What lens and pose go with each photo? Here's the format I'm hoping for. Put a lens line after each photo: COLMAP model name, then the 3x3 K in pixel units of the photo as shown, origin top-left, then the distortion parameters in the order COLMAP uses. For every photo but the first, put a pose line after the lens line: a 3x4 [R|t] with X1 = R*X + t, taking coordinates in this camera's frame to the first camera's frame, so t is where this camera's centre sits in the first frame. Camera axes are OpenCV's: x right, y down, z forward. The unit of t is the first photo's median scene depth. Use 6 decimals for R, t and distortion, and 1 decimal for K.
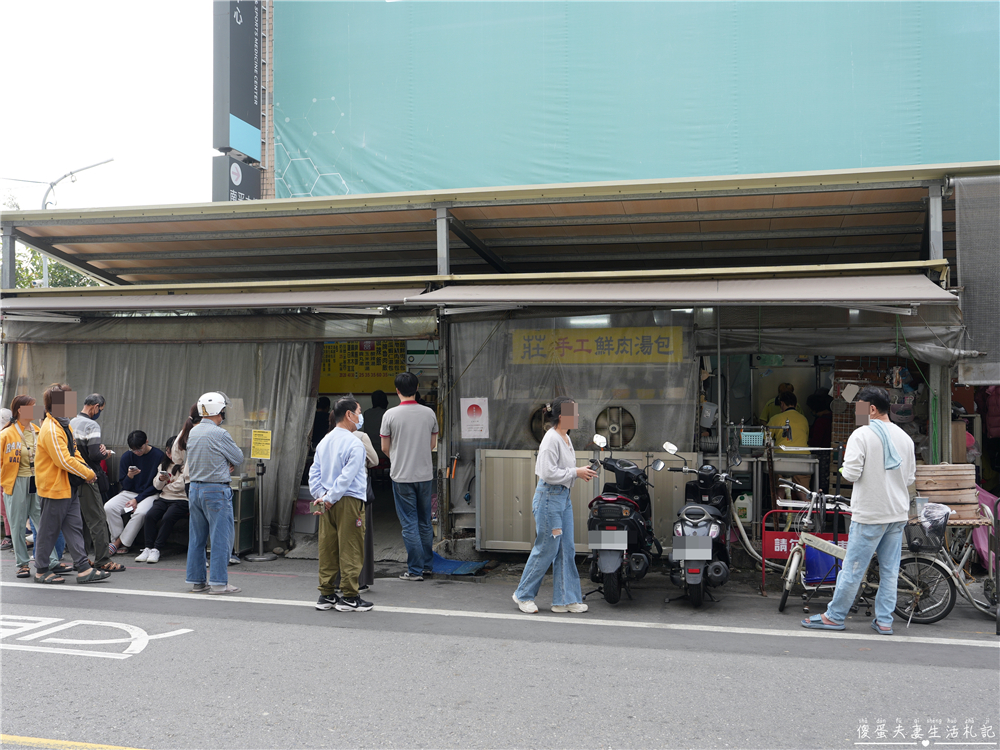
lens RADIAL K [[902.5, 0, 499.5], [0, 902.5, 374.9], [0, 0, 1]] dist [-0.000459, -0.000289]
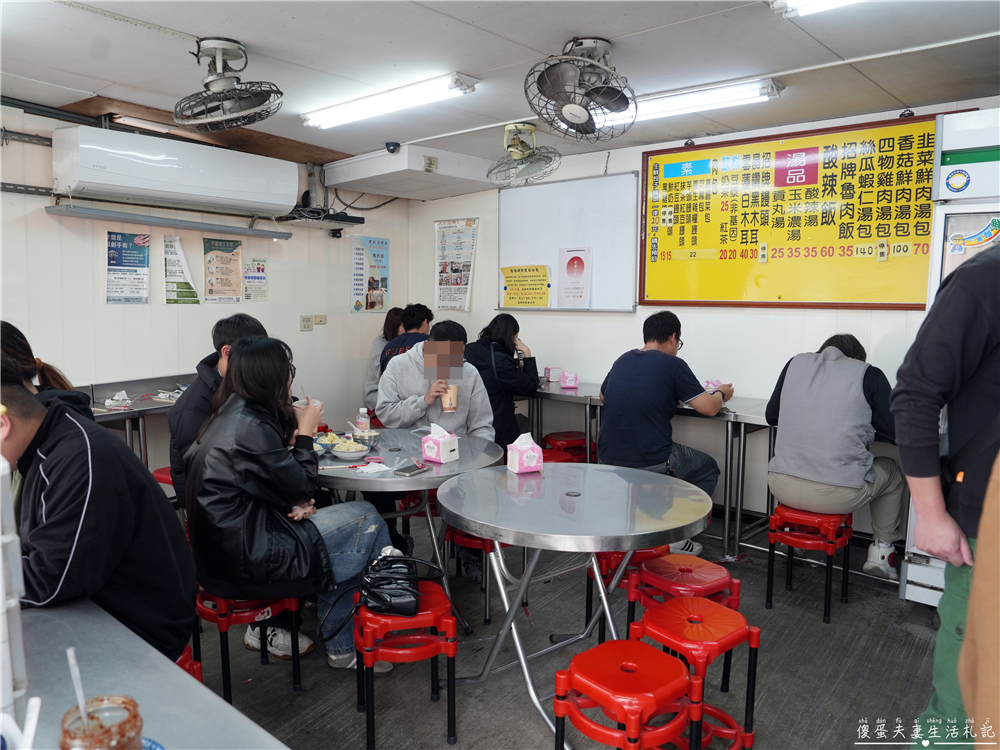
lens RADIAL K [[764.0, 0, 500.2], [0, 764.0, 376.5], [0, 0, 1]] dist [-0.004476, -0.000860]
pose [[0.863148, 0.060100, -0.501361, -0.089884], [0.004098, 0.992025, 0.125973, 0.010553], [0.504934, -0.110788, 0.856018, 0.663185]]
